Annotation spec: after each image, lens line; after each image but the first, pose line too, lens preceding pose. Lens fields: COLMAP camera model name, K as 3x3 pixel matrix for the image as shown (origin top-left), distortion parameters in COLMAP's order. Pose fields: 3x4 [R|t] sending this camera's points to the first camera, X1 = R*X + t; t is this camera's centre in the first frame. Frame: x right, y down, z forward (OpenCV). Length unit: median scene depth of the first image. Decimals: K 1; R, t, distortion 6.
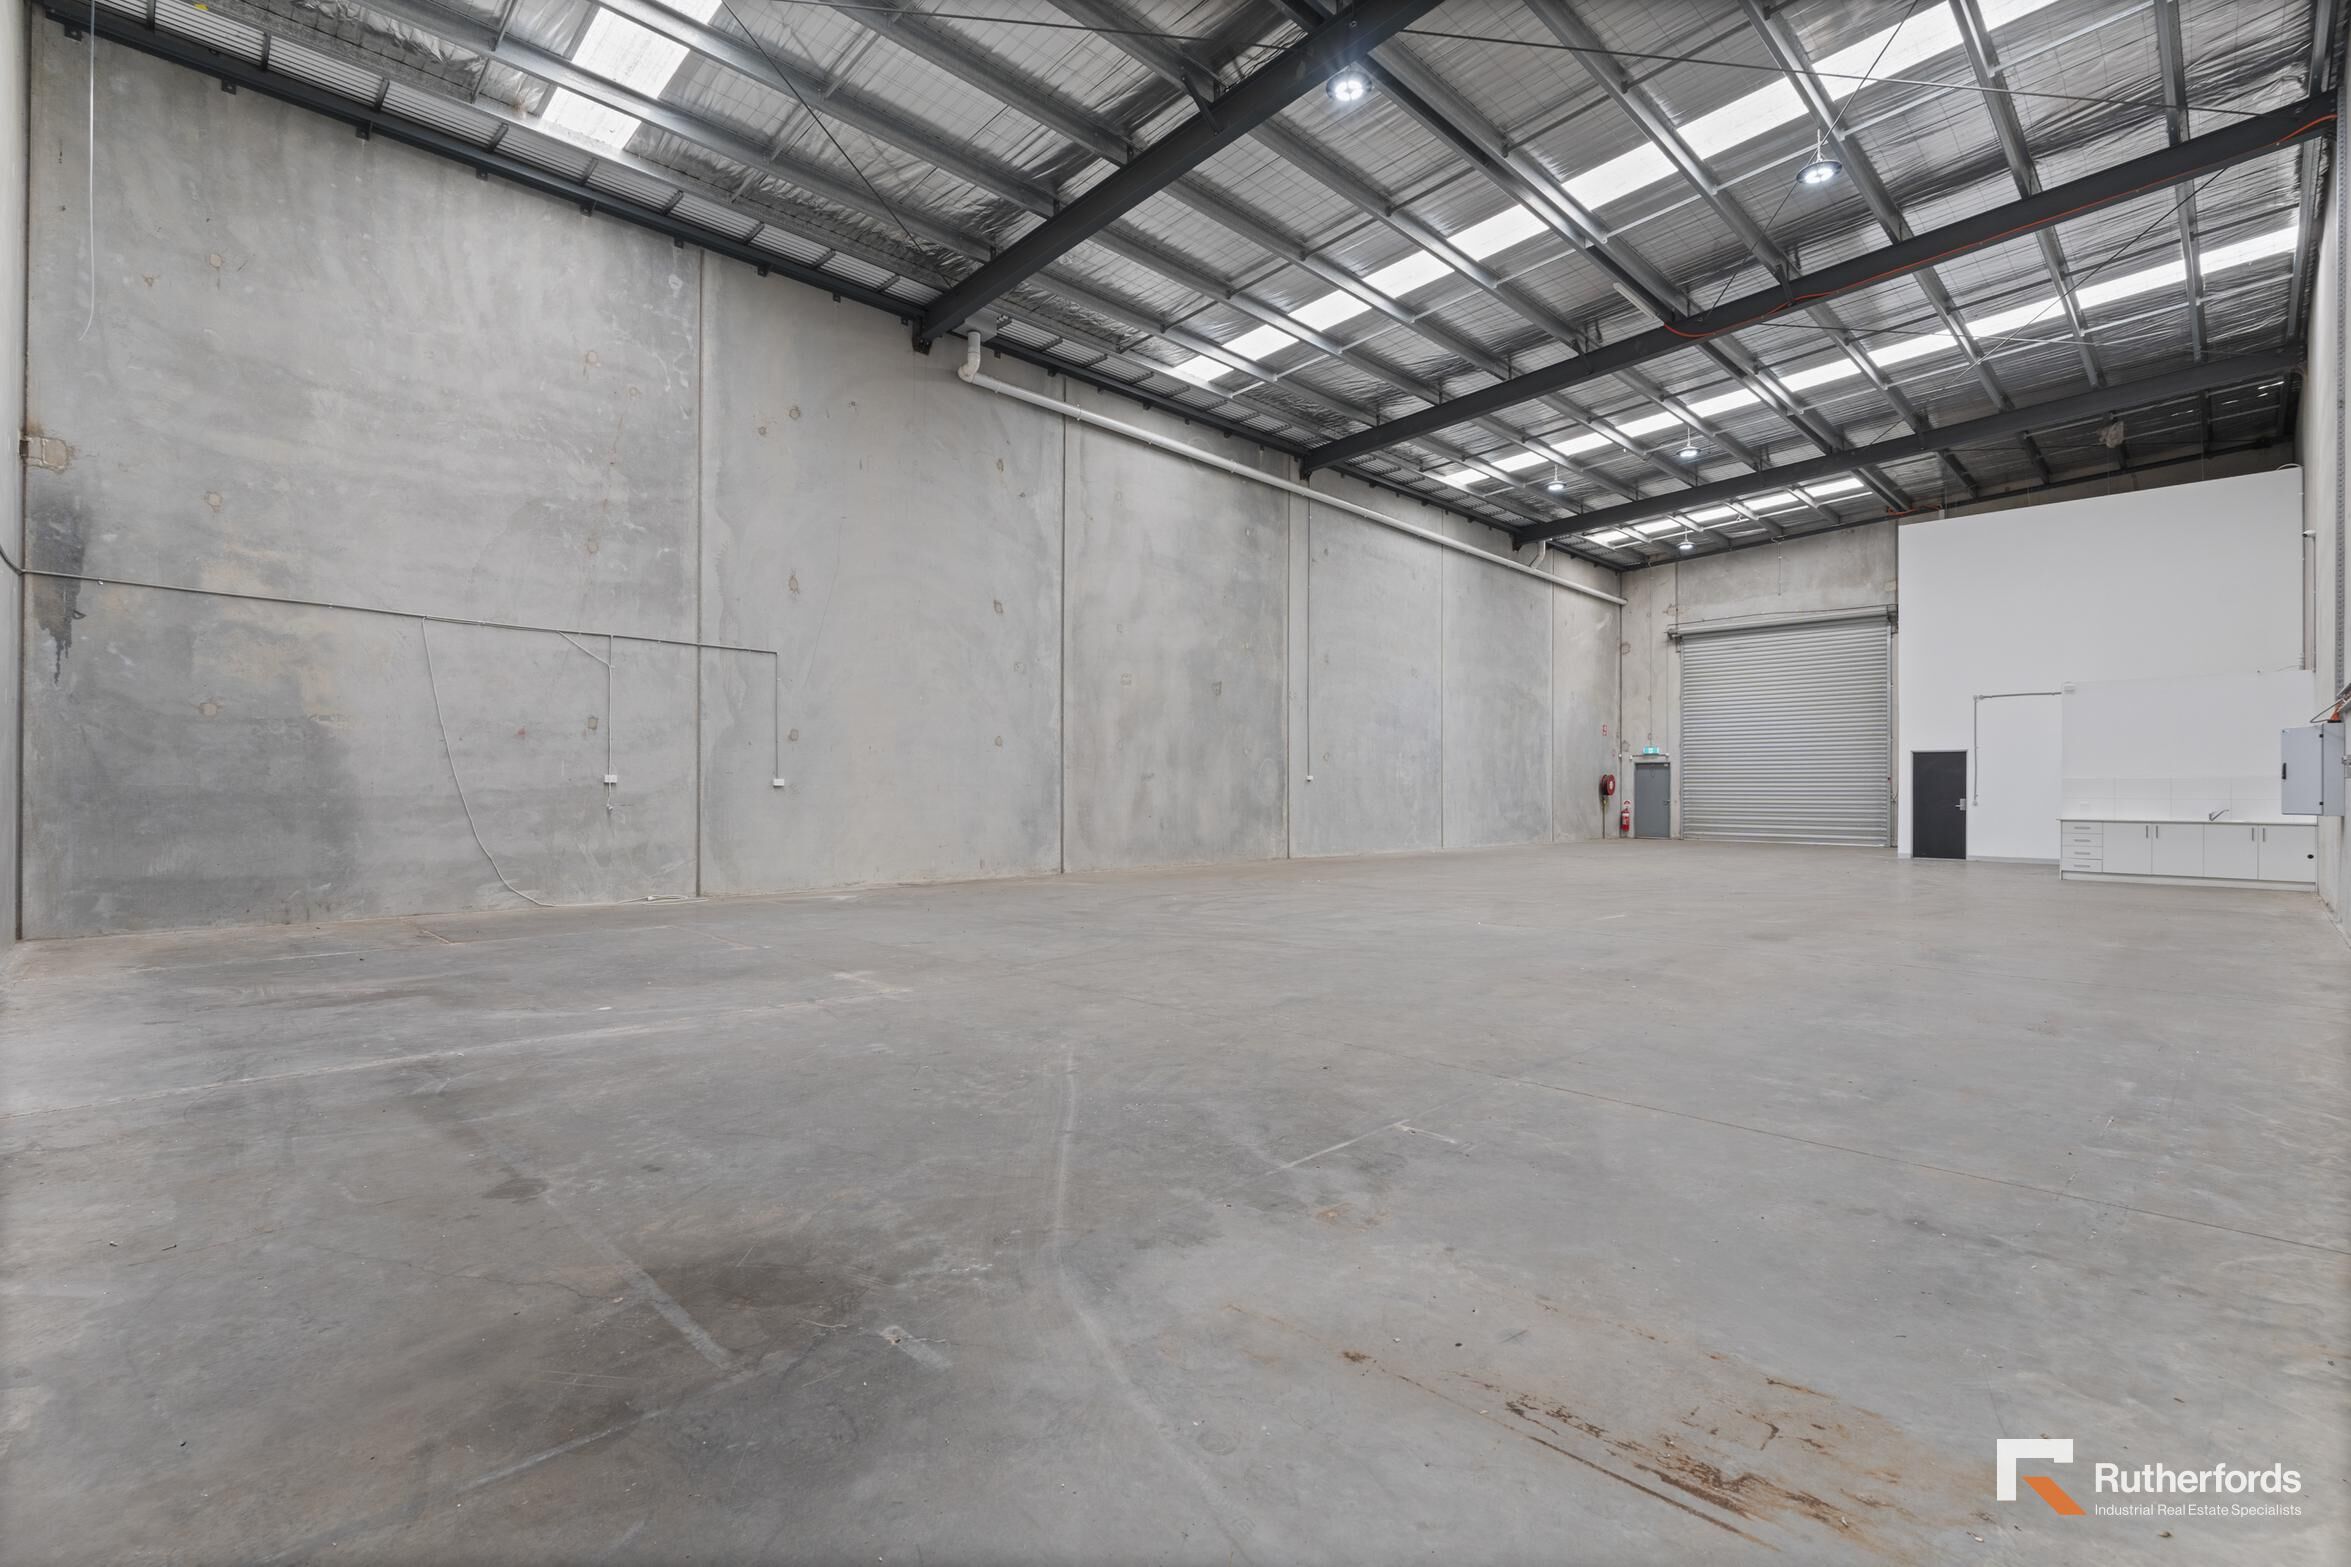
lens RADIAL K [[1042.3, 0, 1175.6], [0, 1042.3, 795.3], [0, 0, 1]] dist [-0.002821, -0.000383]
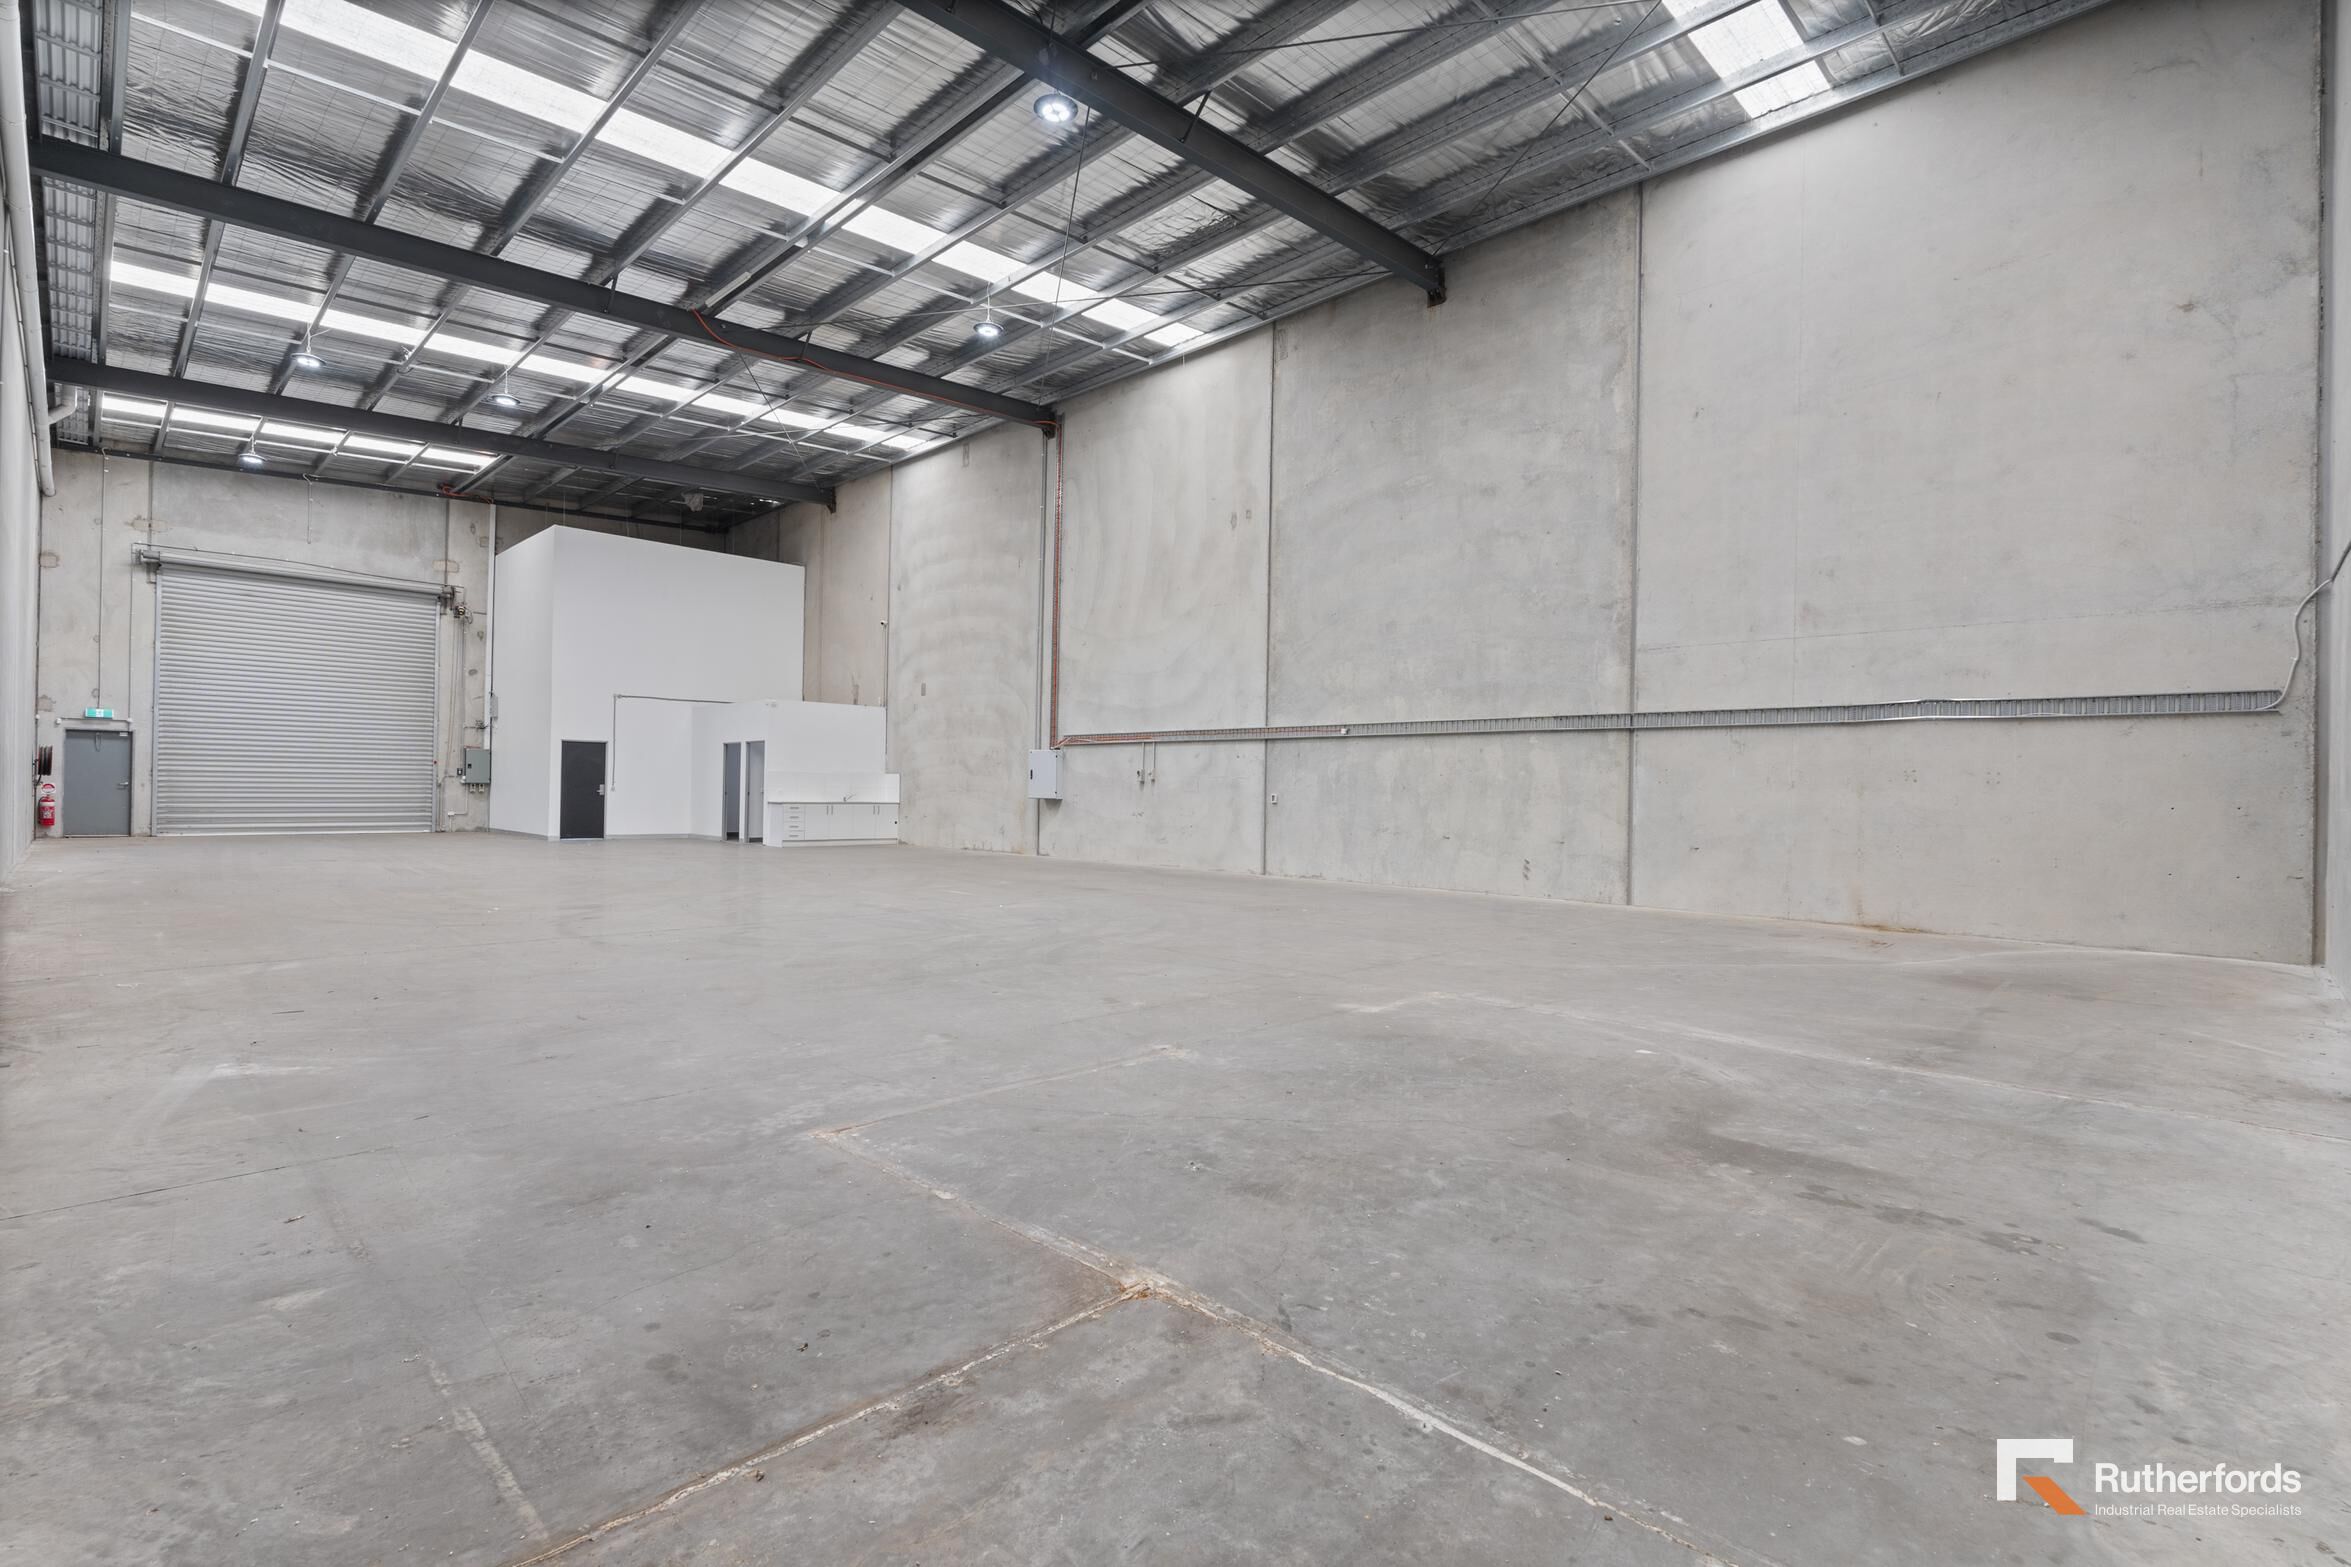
lens RADIAL K [[1126.2, 0, 1173.2], [0, 1126.2, 784.8], [0, 0, 1]] dist [0.000415, 0.000010]
pose [[-0.015740, 0.008230, 0.999842, -0.581240], [-0.007923, 0.999934, -0.008355, 0.012271], [-0.999845, -0.008053, -0.015674, 0.502513]]
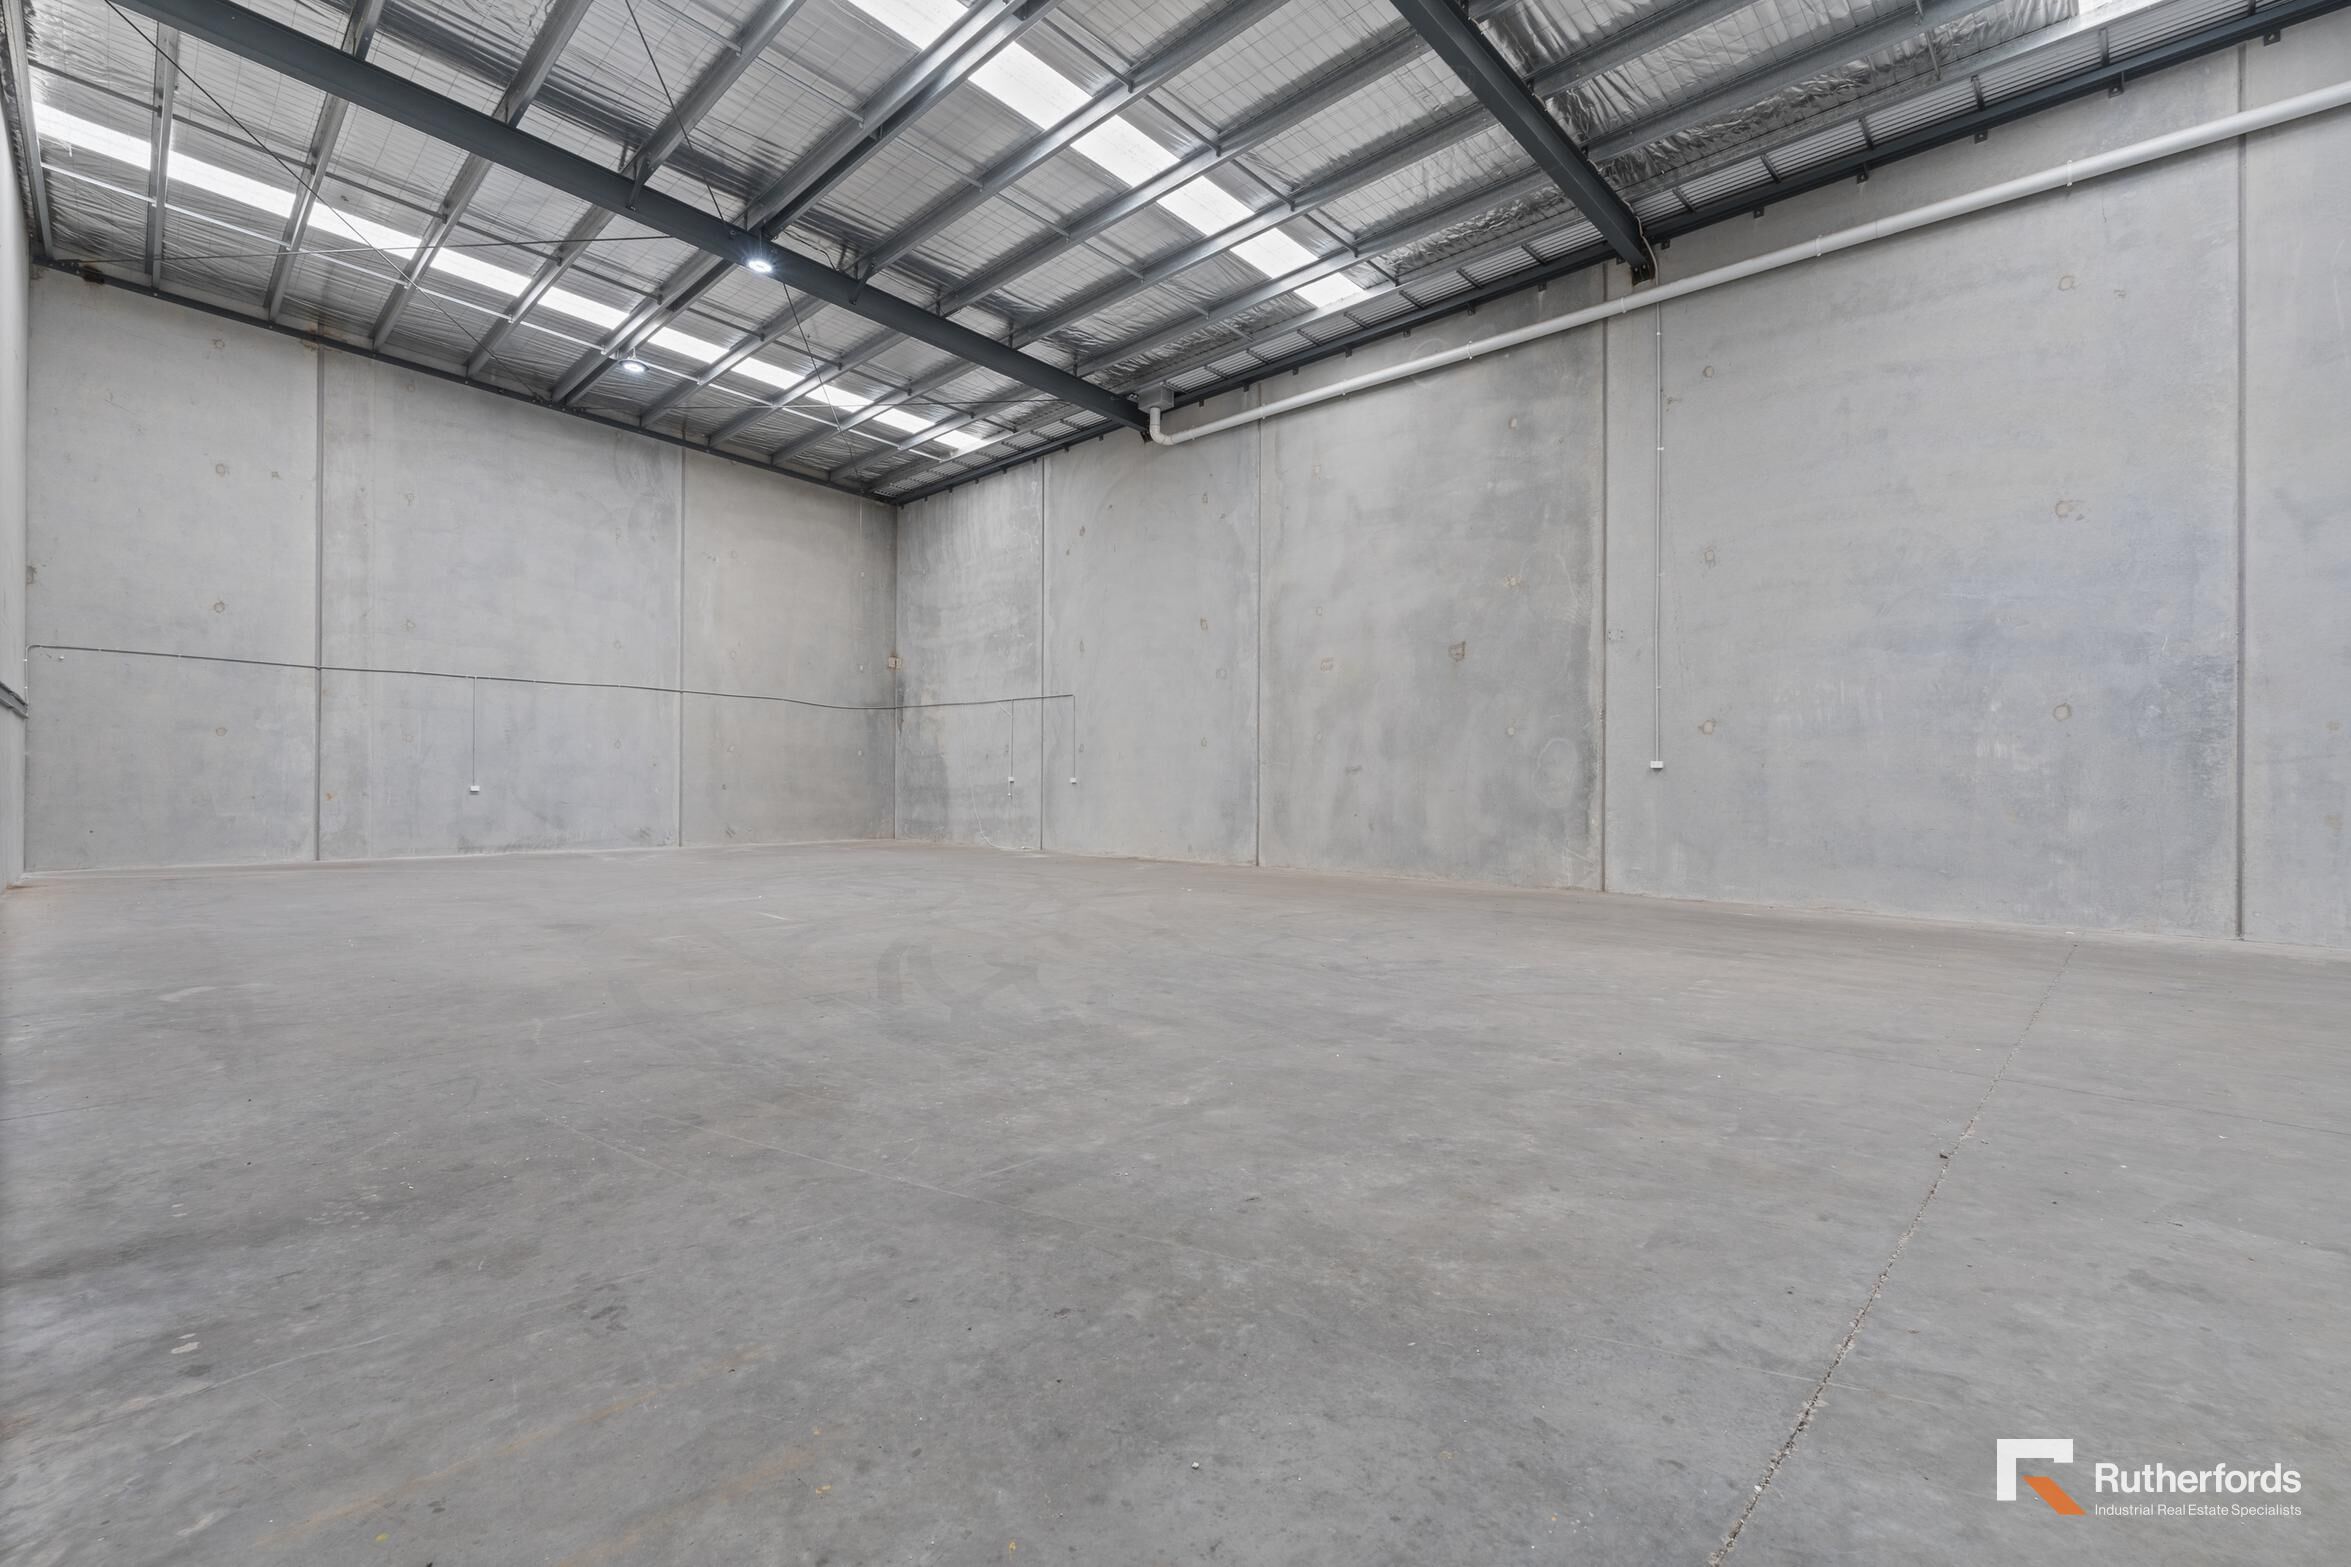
lens RADIAL K [[1042.3, 0, 1177.3], [0, 1042.3, 788.3], [0, 0, 1]] dist [-0.002821, -0.000383]
pose [[0.032480, 0.000614, -0.999472, 0.793787], [-0.006621, 0.999978, 0.000400, -0.001530], [0.999450, 0.006605, 0.032484, 0.770059]]
